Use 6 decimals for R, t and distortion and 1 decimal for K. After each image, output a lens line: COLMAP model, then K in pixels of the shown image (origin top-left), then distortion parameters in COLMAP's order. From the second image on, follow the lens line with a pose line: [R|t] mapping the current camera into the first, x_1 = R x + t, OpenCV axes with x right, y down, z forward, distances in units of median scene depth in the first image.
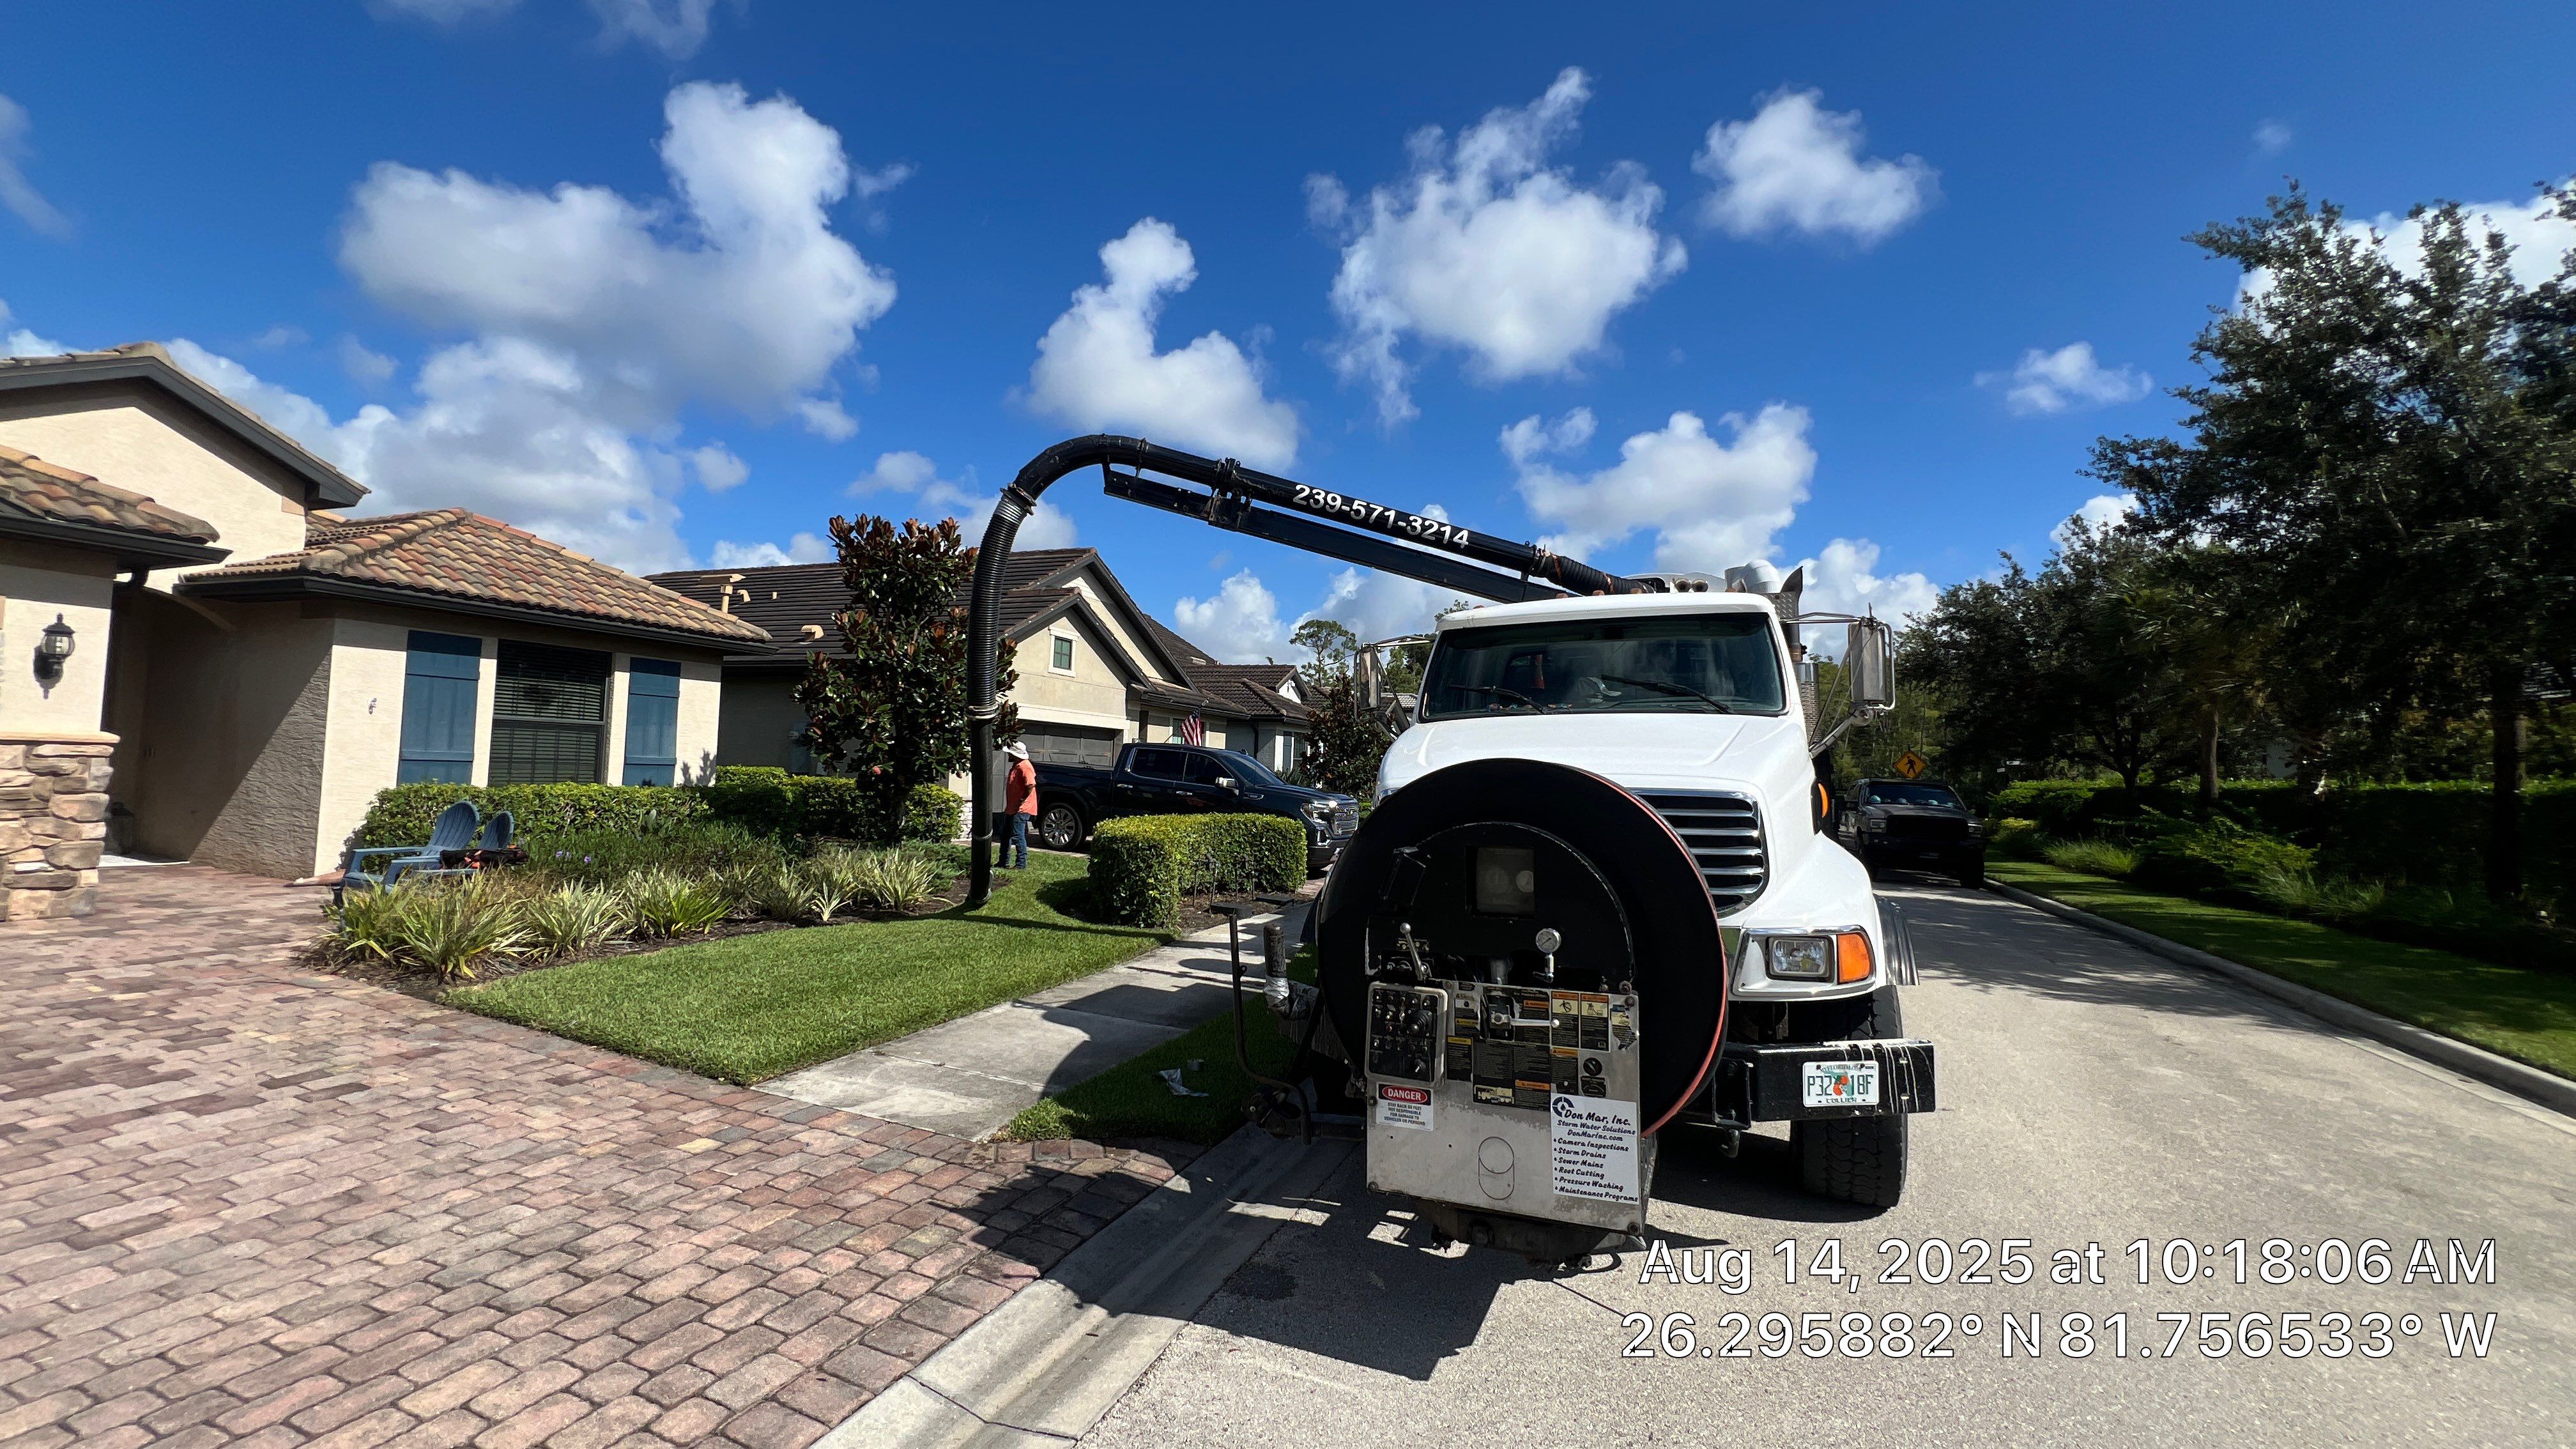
lens RADIAL K [[978.6, 0, 1288.0], [0, 978.6, 724.5], [0, 0, 1]] dist [-0.001551, -0.000030]
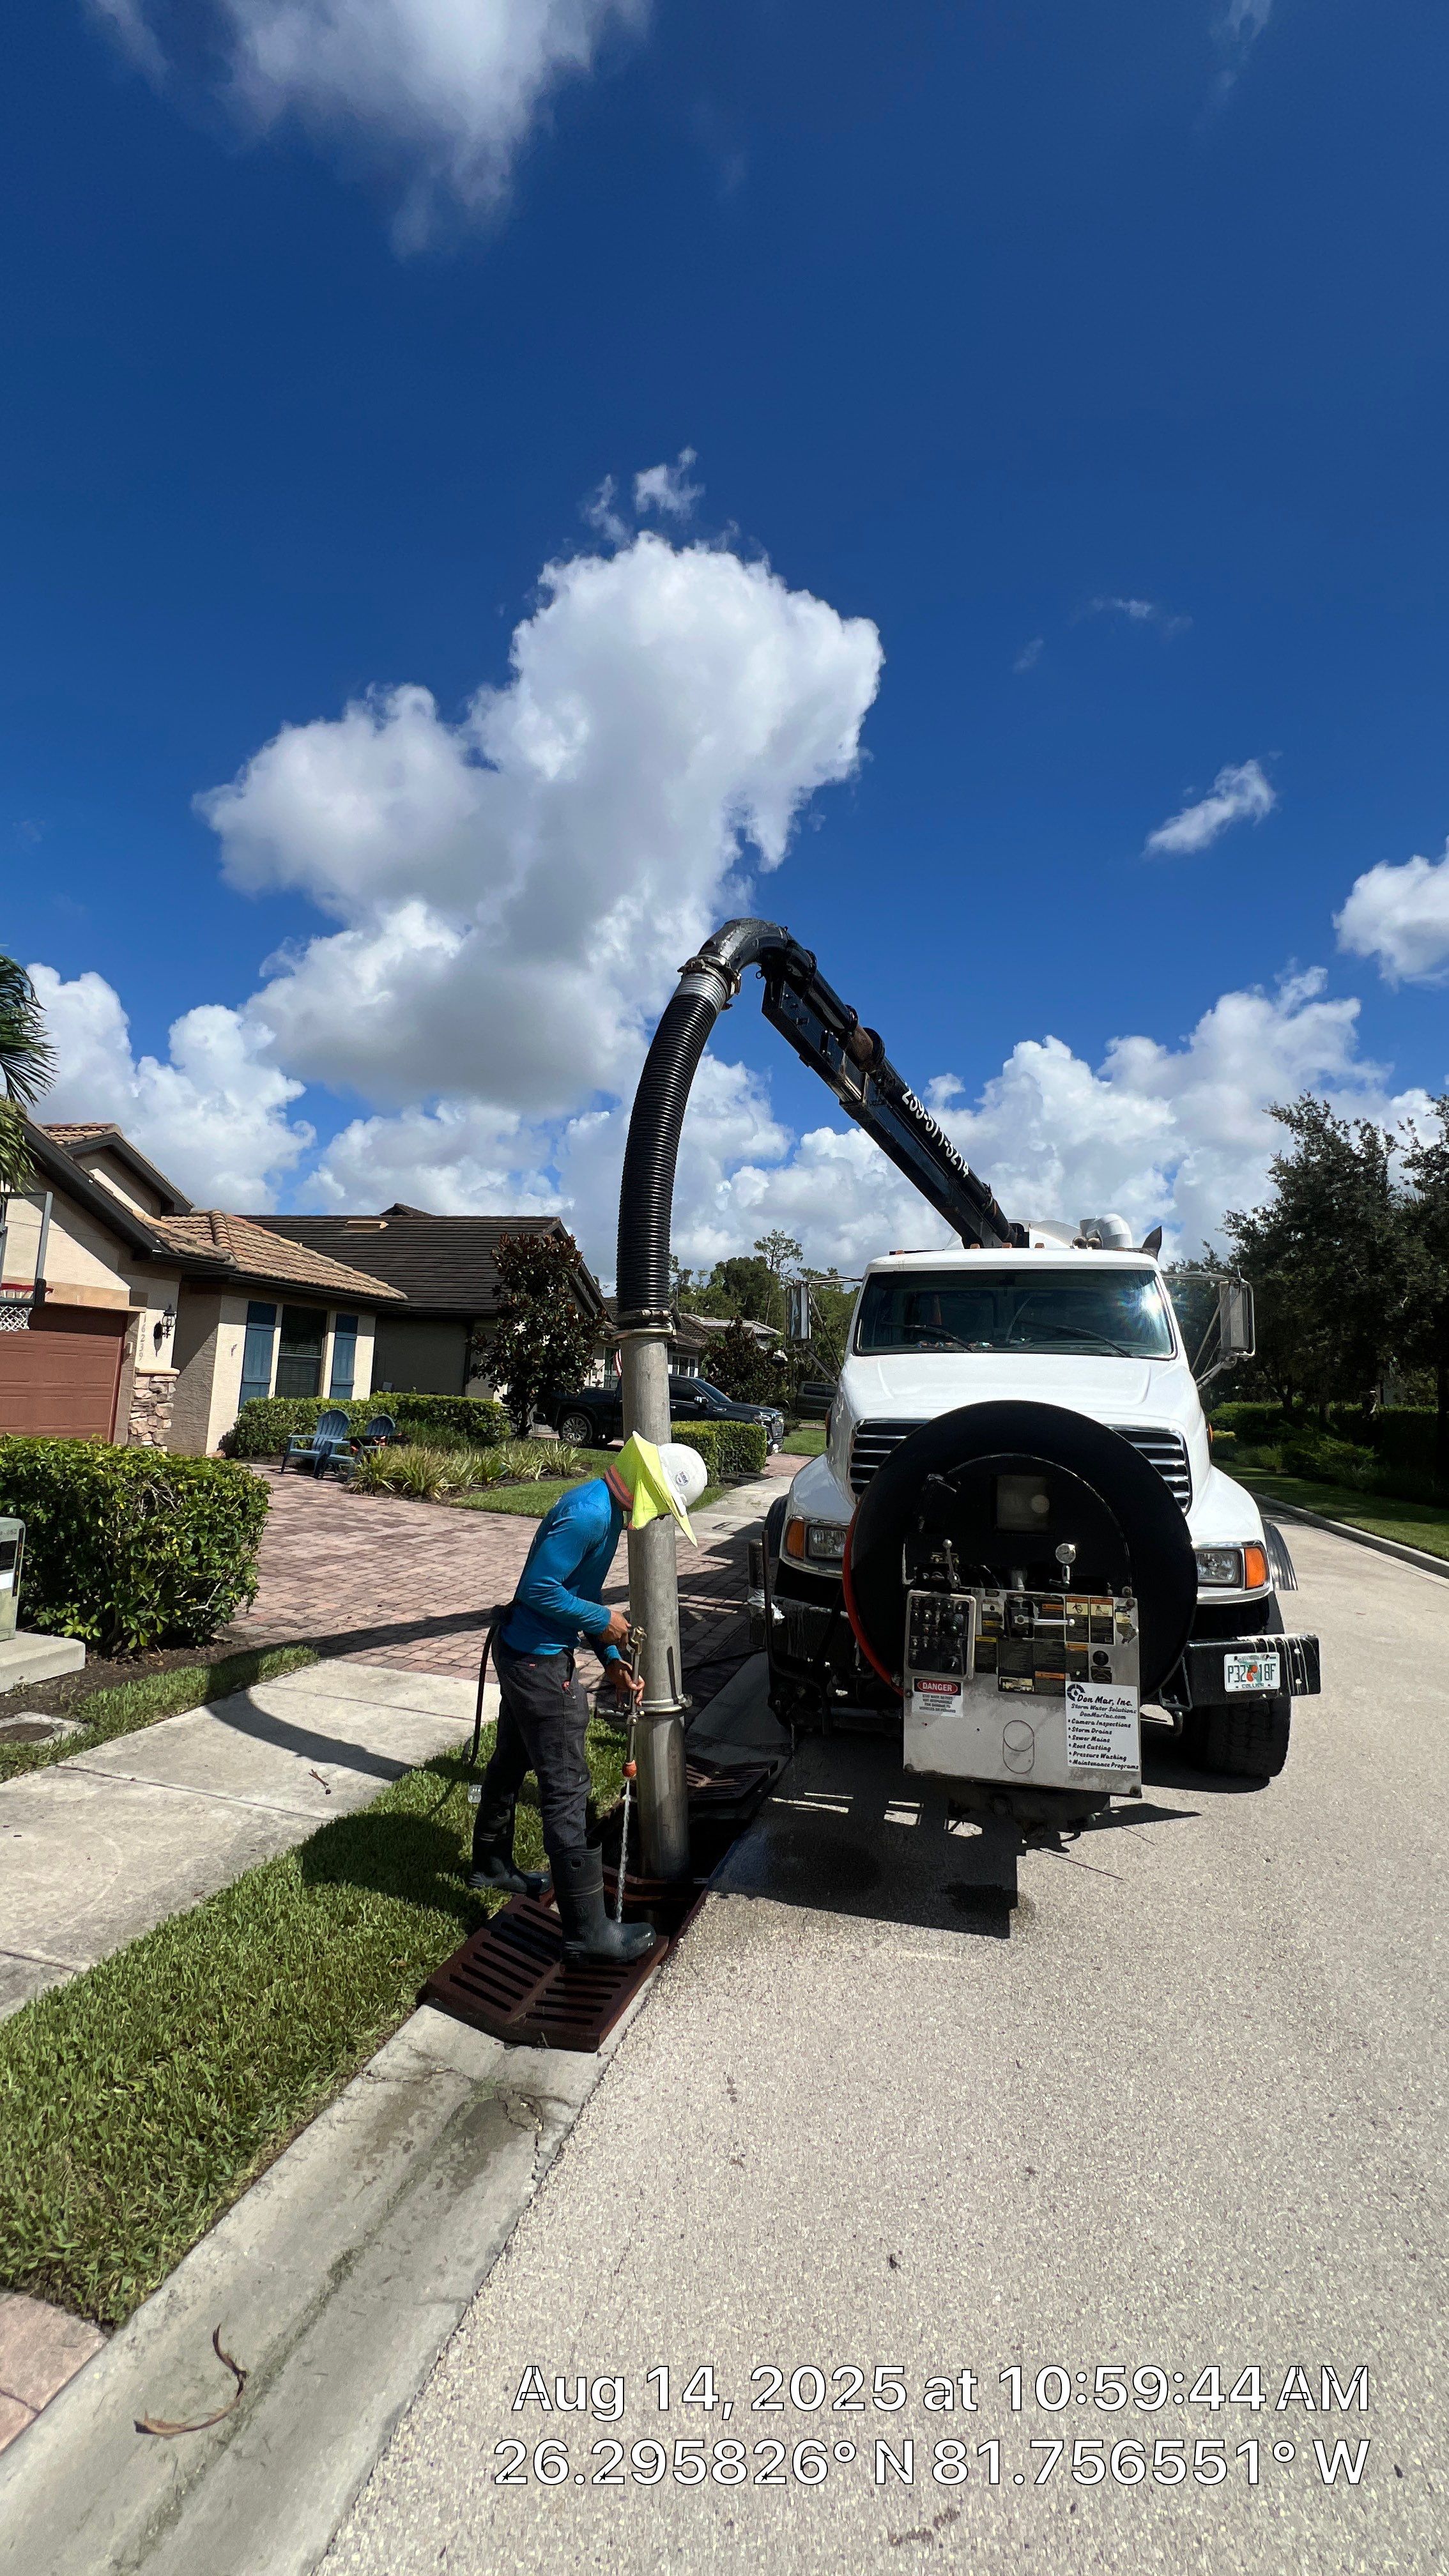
lens RADIAL K [[978.6, 0, 715.1], [0, 978.6, 1284.4], [0, 0, 1]] dist [-0.001551, -0.000030]
pose [[0.989906, 0.030862, 0.138324, -0.329502], [-0.023291, 0.998158, -0.056024, -0.033933], [-0.139798, 0.052236, 0.988801, -0.155013]]
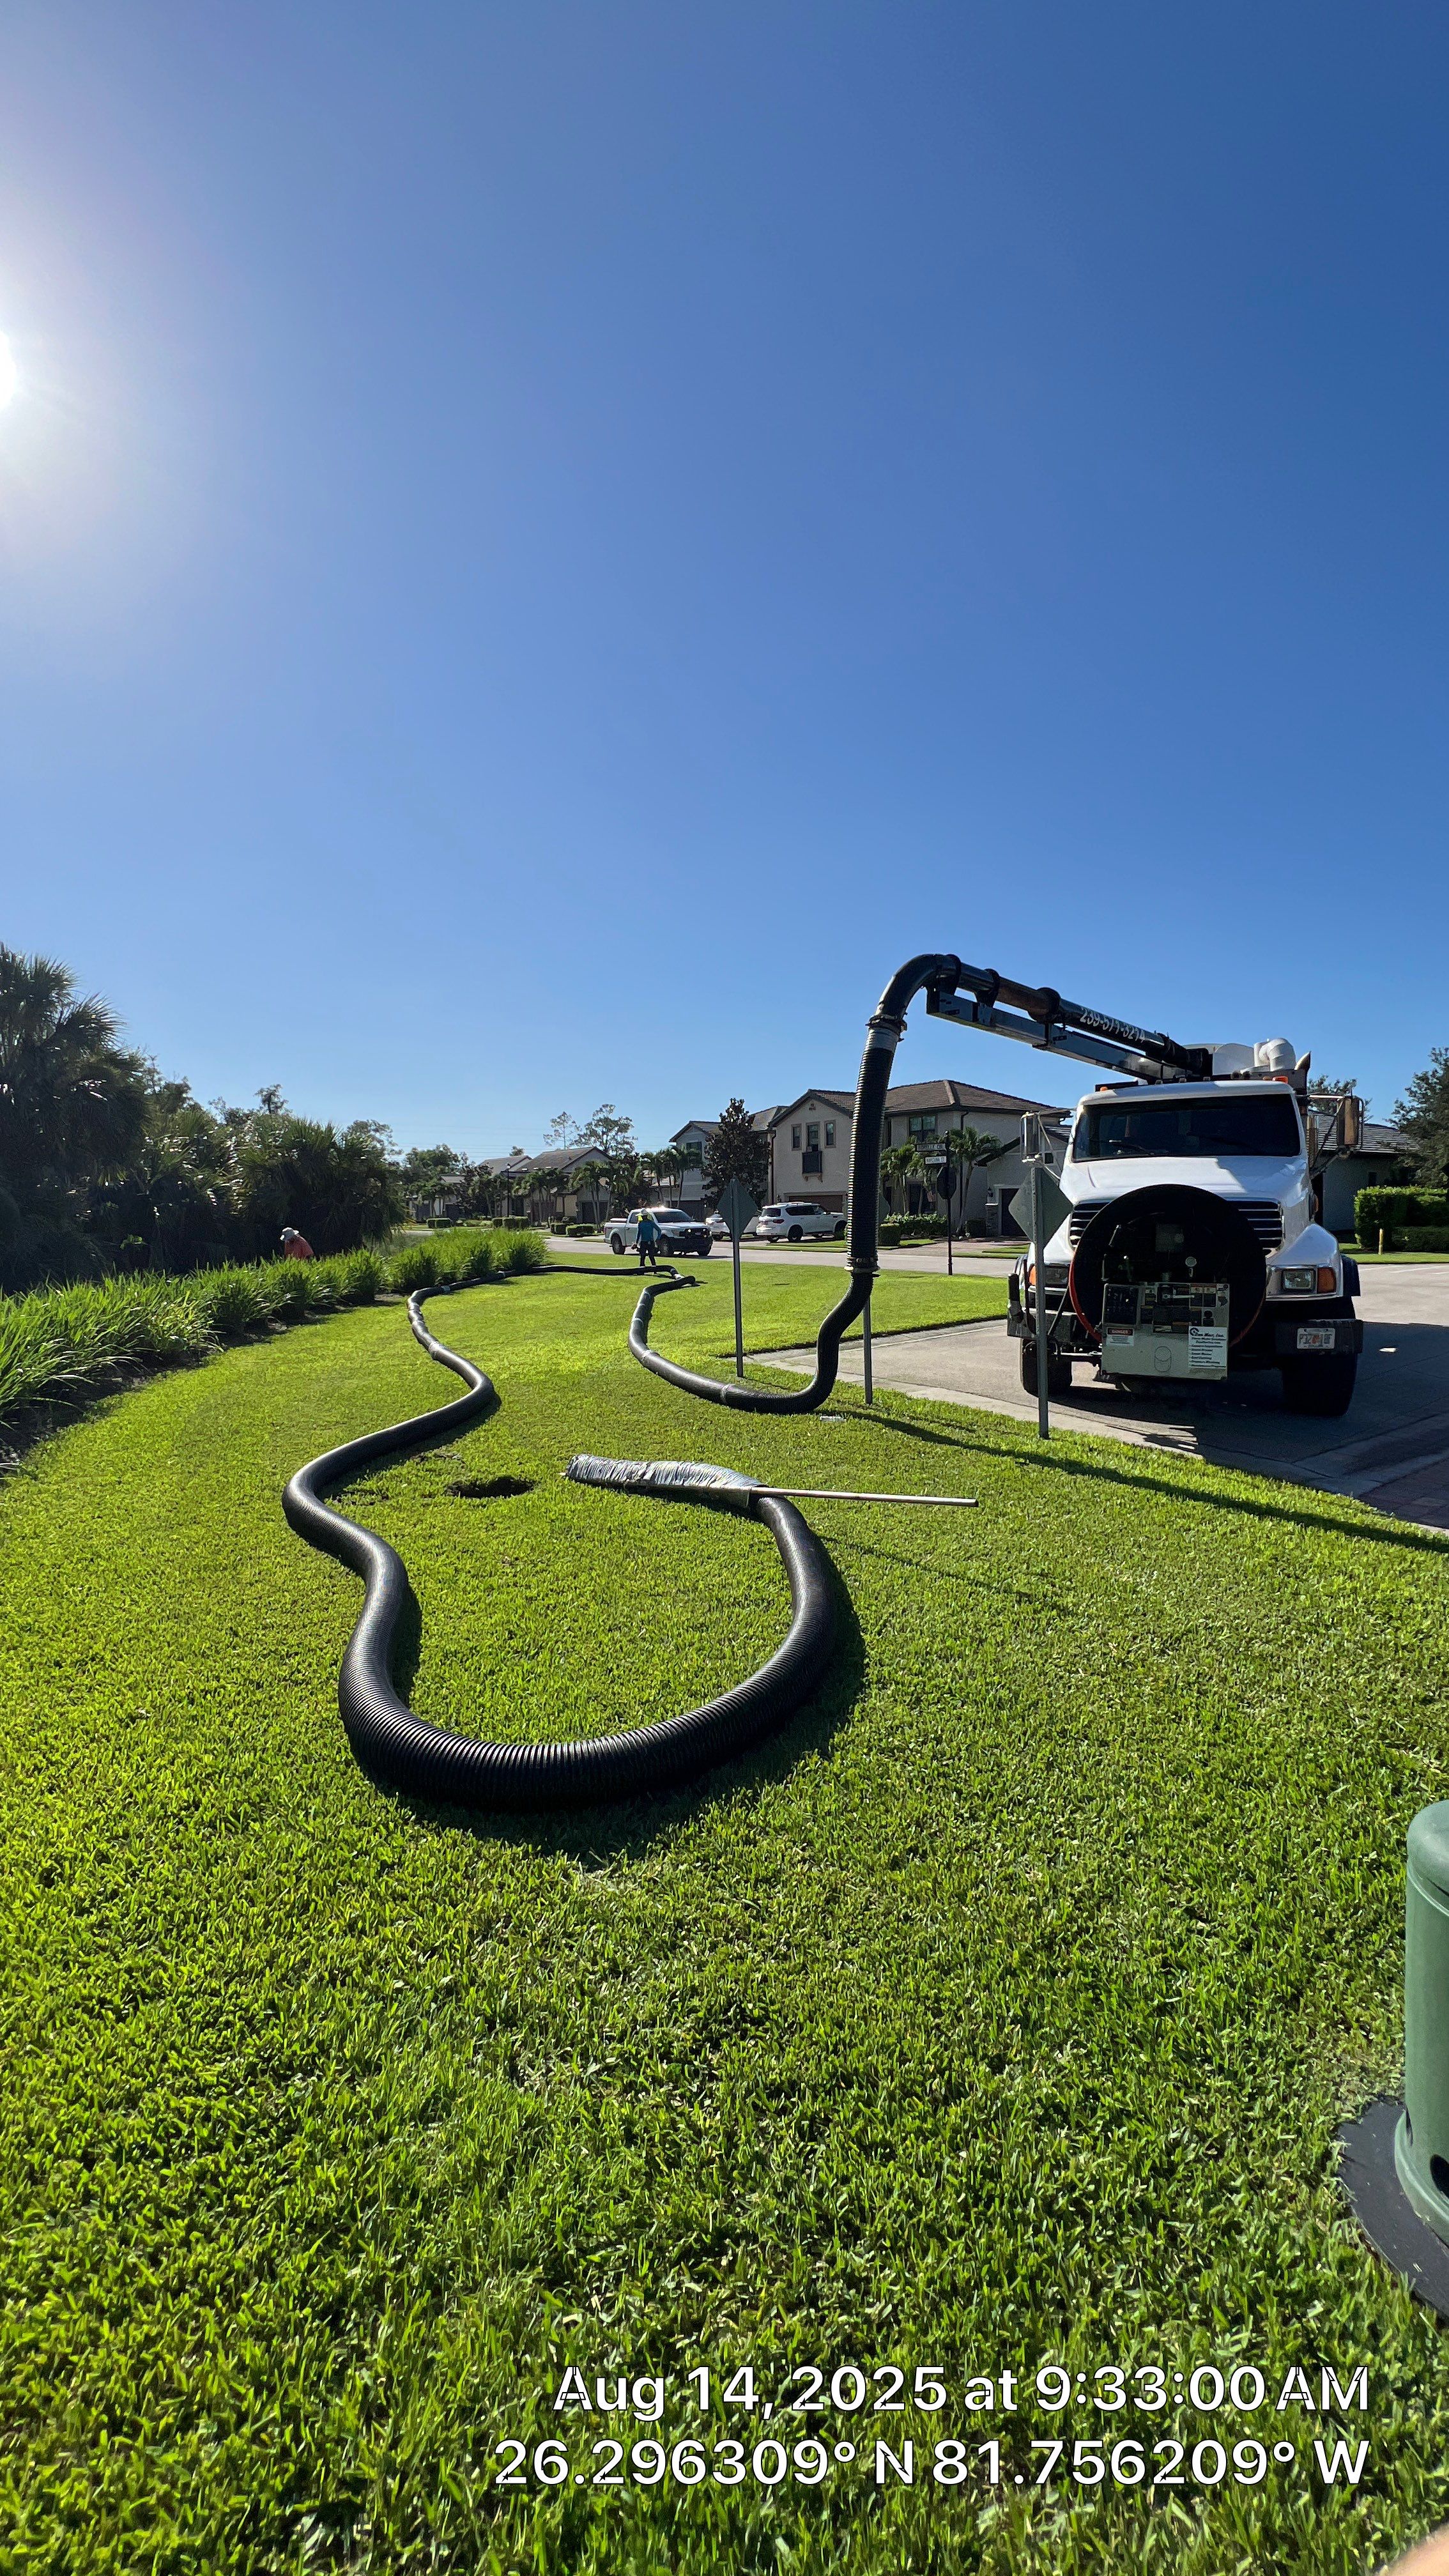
lens RADIAL K [[978.6, 0, 715.1], [0, 978.6, 1284.4], [0, 0, 1]] dist [-0.001551, -0.000030]
pose [[0.998669, -0.012283, -0.050092, -0.719799], [0.018884, 0.990865, 0.133525, -0.056340], [0.047995, -0.134294, 0.989779, -1.314195]]
